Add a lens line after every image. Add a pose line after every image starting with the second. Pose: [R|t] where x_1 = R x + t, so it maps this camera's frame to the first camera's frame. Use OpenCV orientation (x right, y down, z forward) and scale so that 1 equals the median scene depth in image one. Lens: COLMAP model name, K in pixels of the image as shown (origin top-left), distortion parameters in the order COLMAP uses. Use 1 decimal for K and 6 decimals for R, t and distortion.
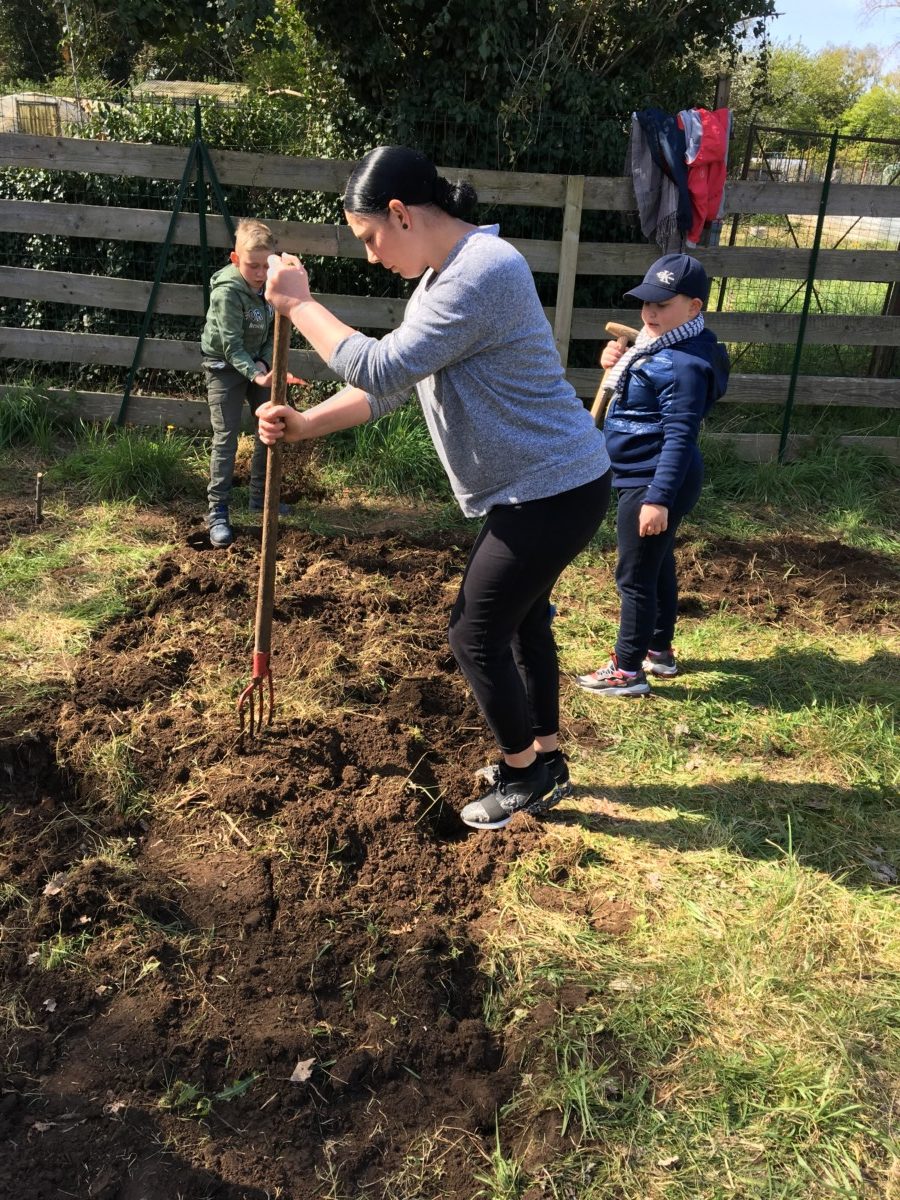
lens RADIAL K [[1002.0, 0, 450.0], [0, 1002.0, 600.0], [0, 0, 1]] dist [0.086180, -0.127910]
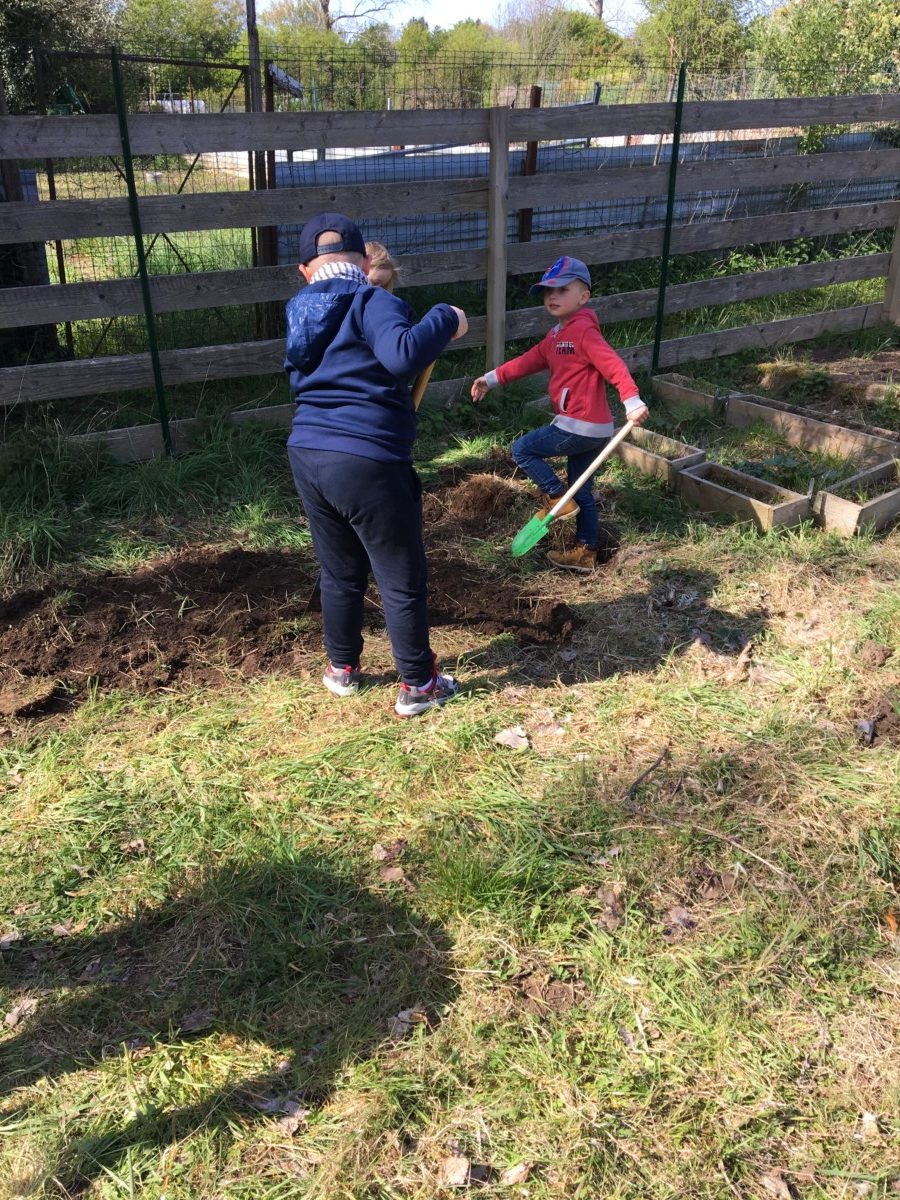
lens RADIAL K [[1002.0, 0, 450.0], [0, 1002.0, 600.0], [0, 0, 1]] dist [0.086180, -0.127910]
pose [[0.866827, -0.253421, 0.429404, 0.177067], [0.233511, 0.967254, 0.099460, -0.062930], [-0.440548, 0.014056, 0.897619, 0.185152]]
